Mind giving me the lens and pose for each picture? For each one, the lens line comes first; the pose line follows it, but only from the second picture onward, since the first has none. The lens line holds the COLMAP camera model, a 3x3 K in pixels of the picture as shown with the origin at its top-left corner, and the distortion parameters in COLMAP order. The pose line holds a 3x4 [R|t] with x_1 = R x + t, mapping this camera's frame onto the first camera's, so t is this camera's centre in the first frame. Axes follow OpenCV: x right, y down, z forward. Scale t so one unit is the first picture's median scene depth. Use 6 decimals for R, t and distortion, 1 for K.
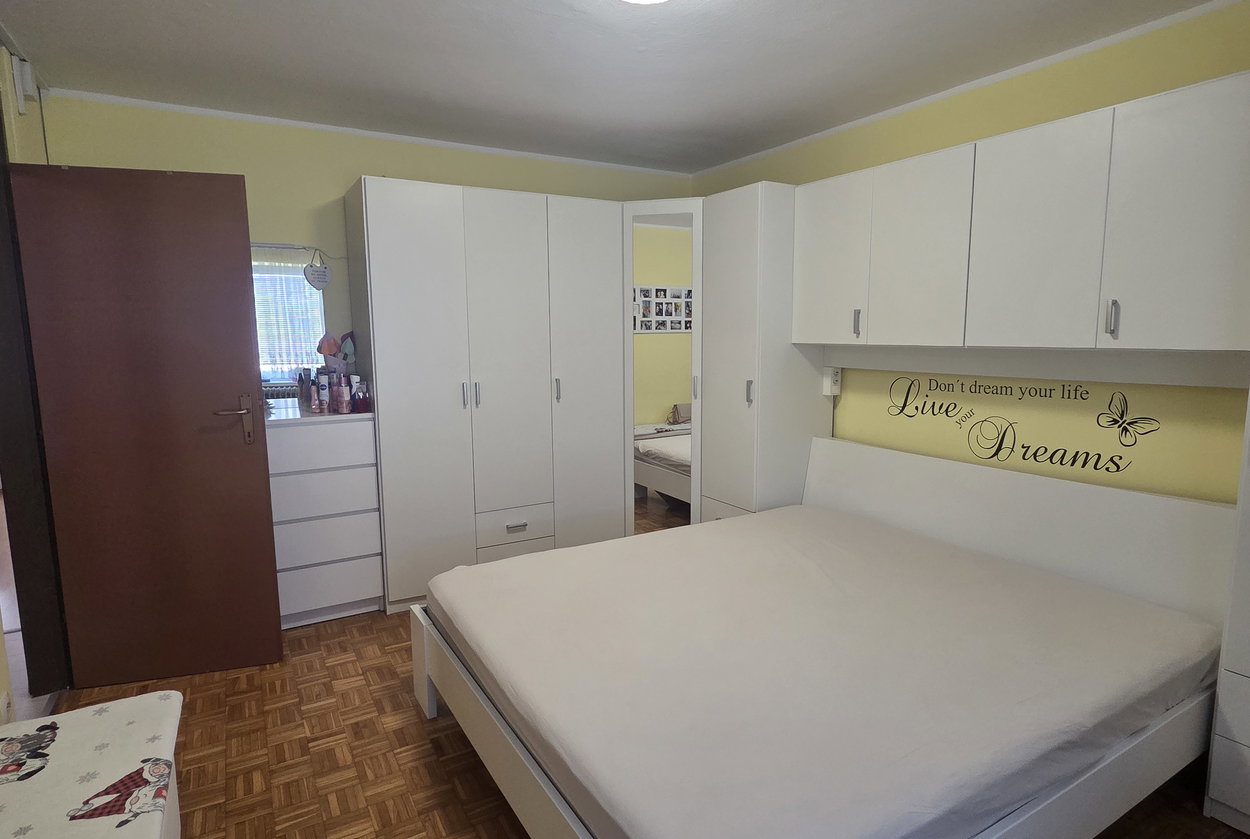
lens RADIAL K [[679.6, 0, 628.8], [0, 679.6, 417.8], [0, 0, 1]] dist [0.000546, -0.000009]
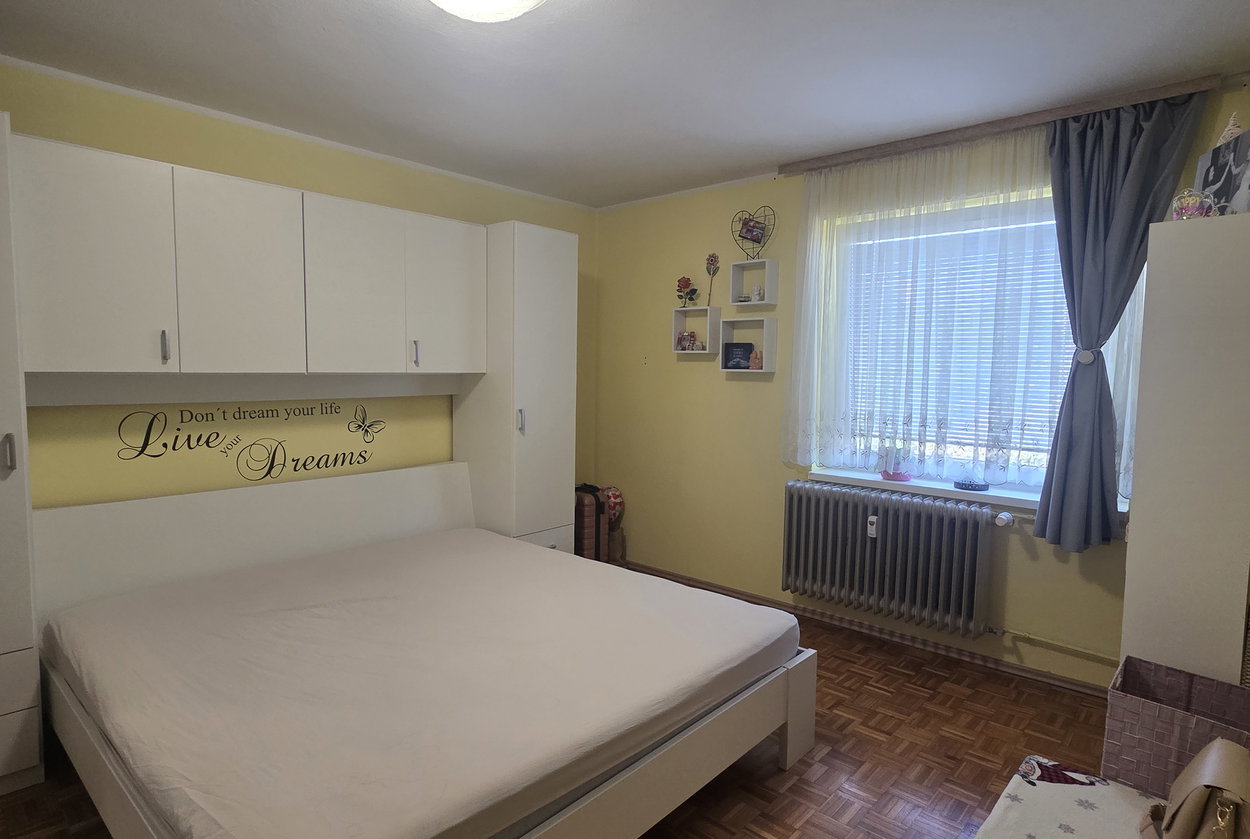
lens RADIAL K [[679.6, 0, 629.7], [0, 679.6, 422.2], [0, 0, 1]] dist [0.000546, -0.000009]
pose [[-0.303115, -0.070051, 0.950376, -0.662351], [0.113868, 0.987487, 0.109104, -0.079851], [-0.946127, 0.141288, -0.291345, 0.773360]]
